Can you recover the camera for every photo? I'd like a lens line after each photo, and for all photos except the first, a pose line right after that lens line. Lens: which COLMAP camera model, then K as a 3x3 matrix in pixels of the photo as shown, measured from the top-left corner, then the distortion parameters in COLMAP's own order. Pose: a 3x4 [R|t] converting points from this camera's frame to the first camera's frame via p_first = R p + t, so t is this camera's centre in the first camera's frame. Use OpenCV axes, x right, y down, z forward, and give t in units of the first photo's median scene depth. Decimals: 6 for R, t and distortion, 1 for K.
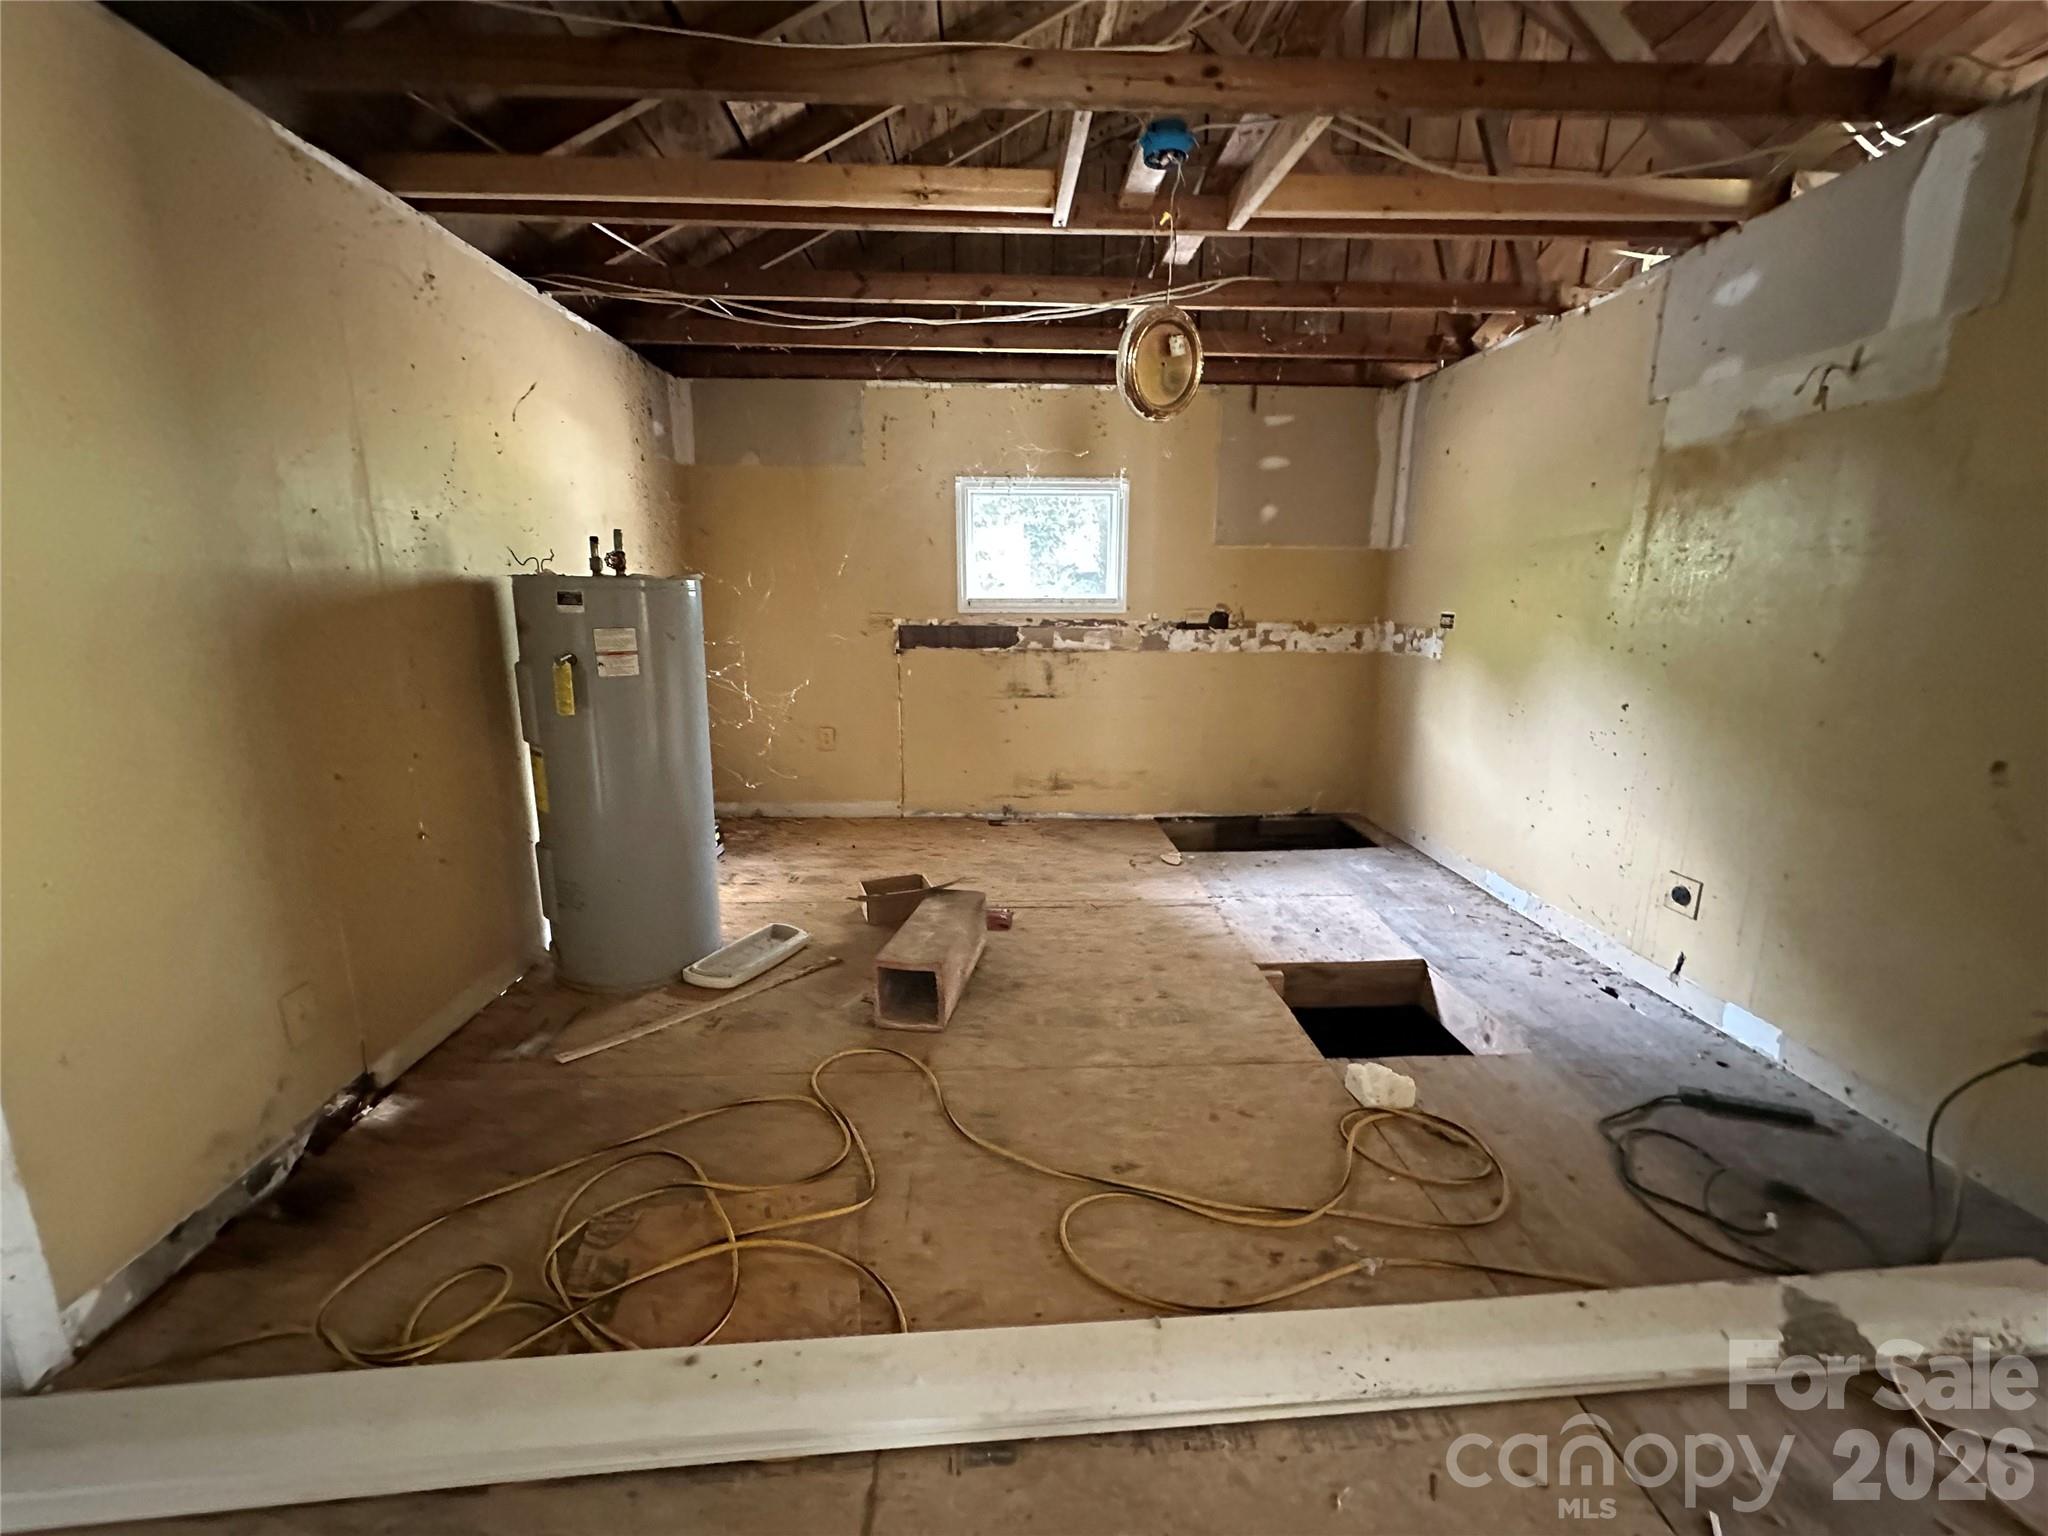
lens RADIAL K [[816.7, 0, 1024.0], [0, 816.7, 768.0], [0, 0, 1]] dist [-0.001405, 0.000670]
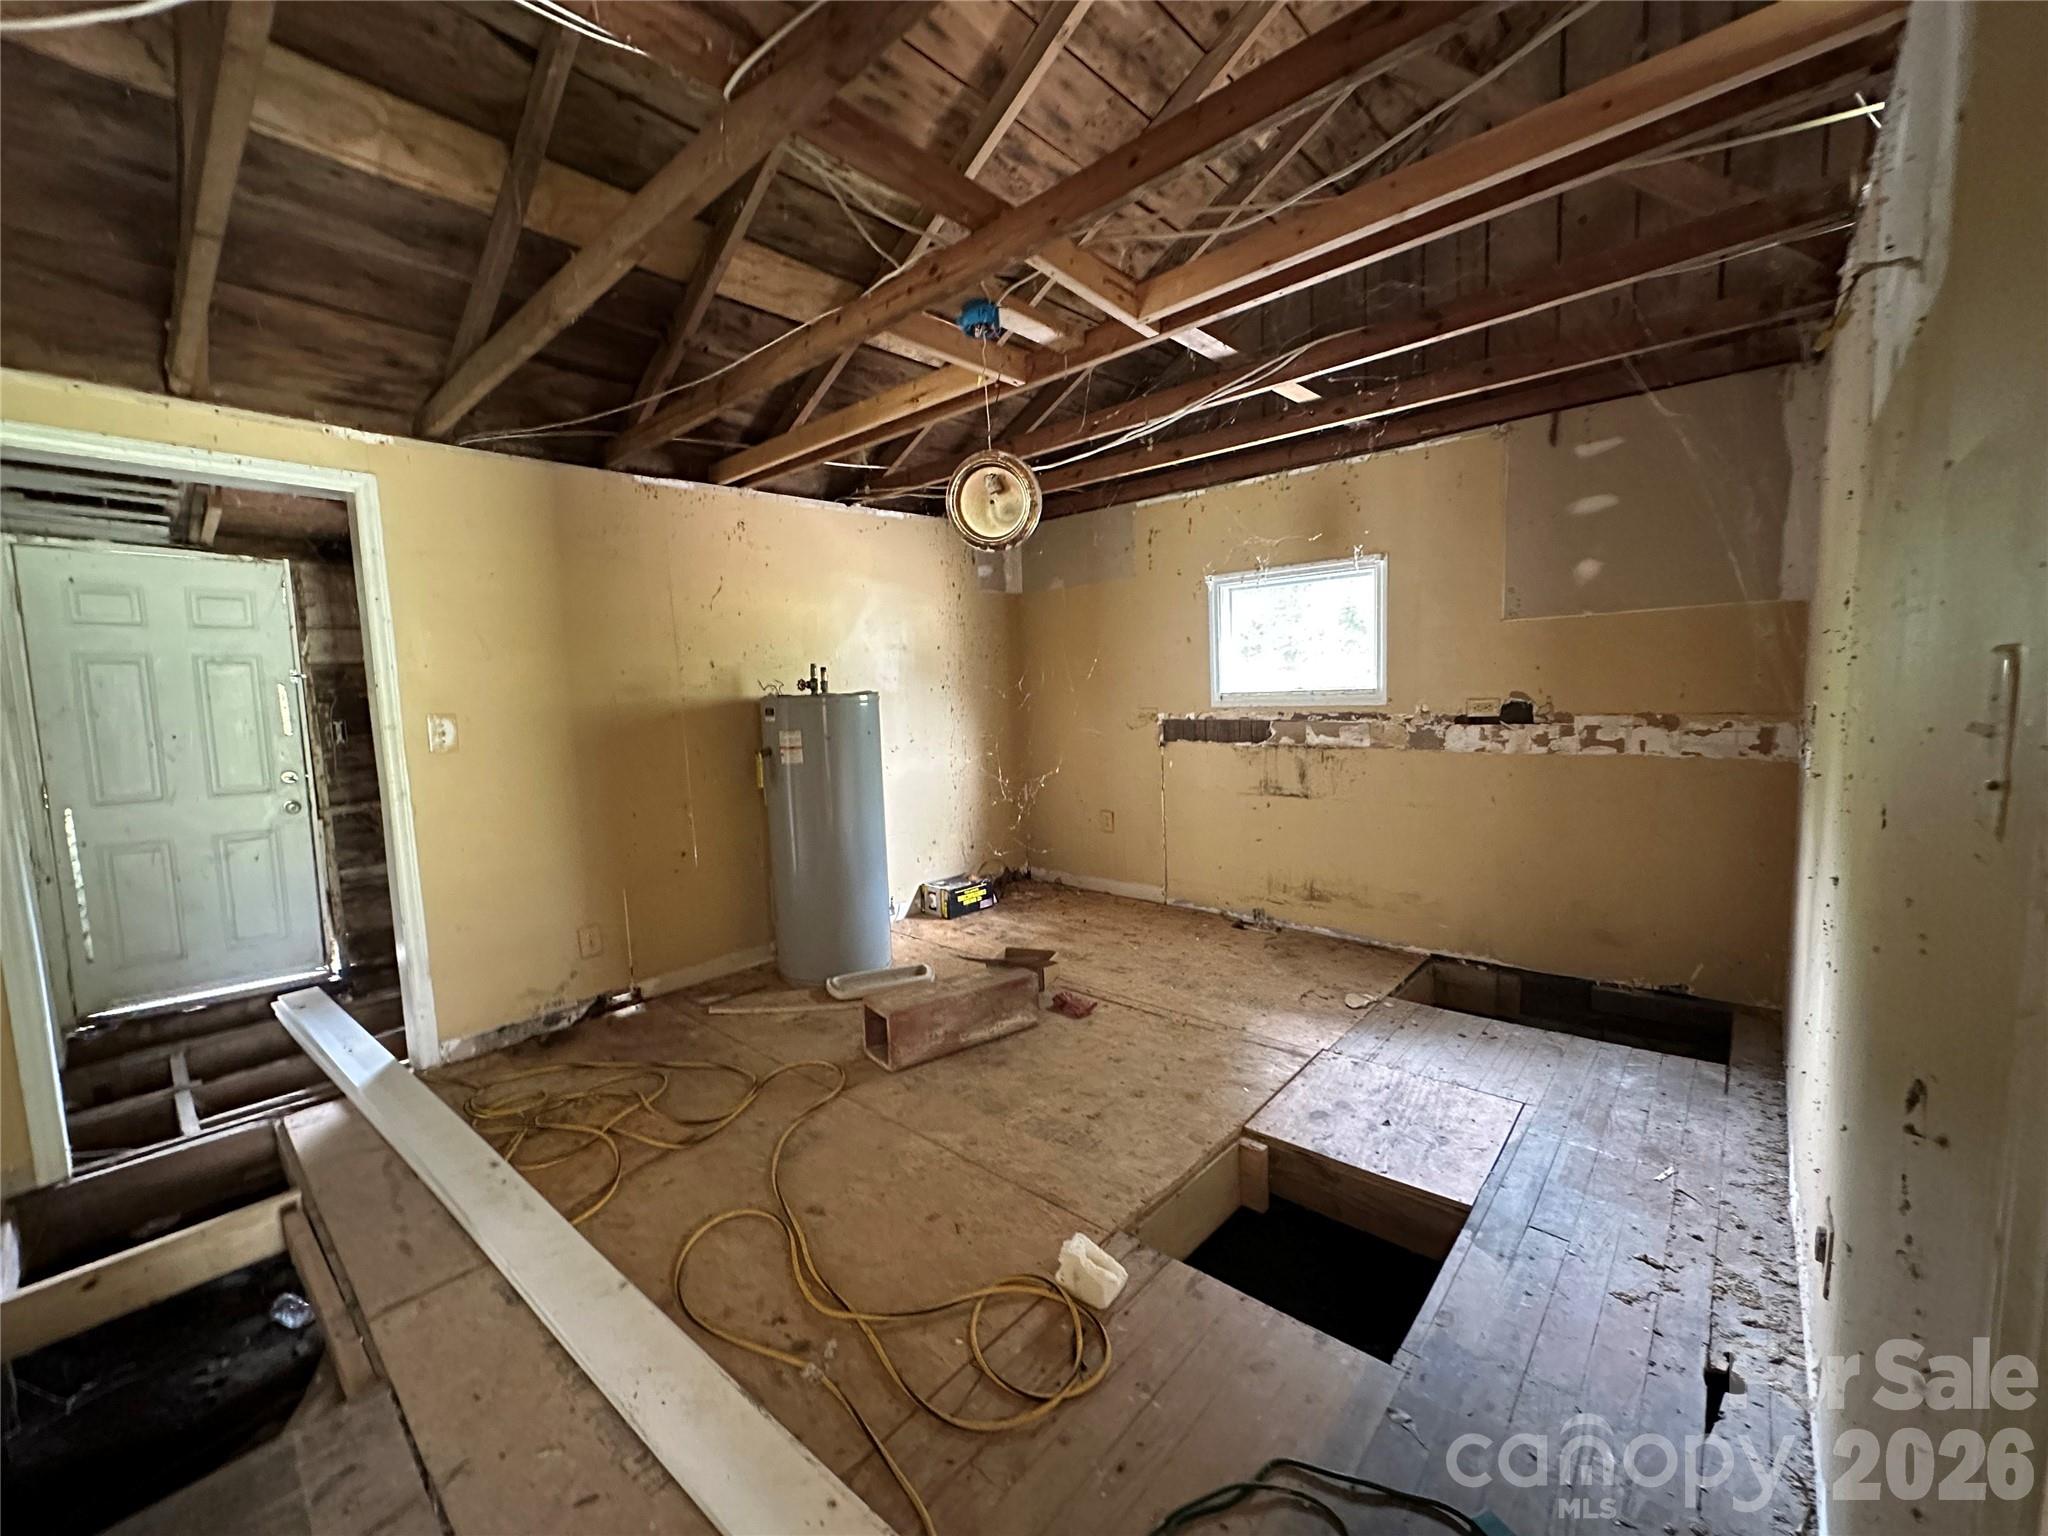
lens RADIAL K [[816.7, 0, 1024.0], [0, 816.7, 768.0], [0, 0, 1]] dist [-0.001405, 0.000670]
pose [[0.714911, 0.041218, -0.698000, 0.492677], [-0.106785, 0.992987, -0.050735, -0.043635], [0.691014, 0.110807, 0.714298, 0.142617]]
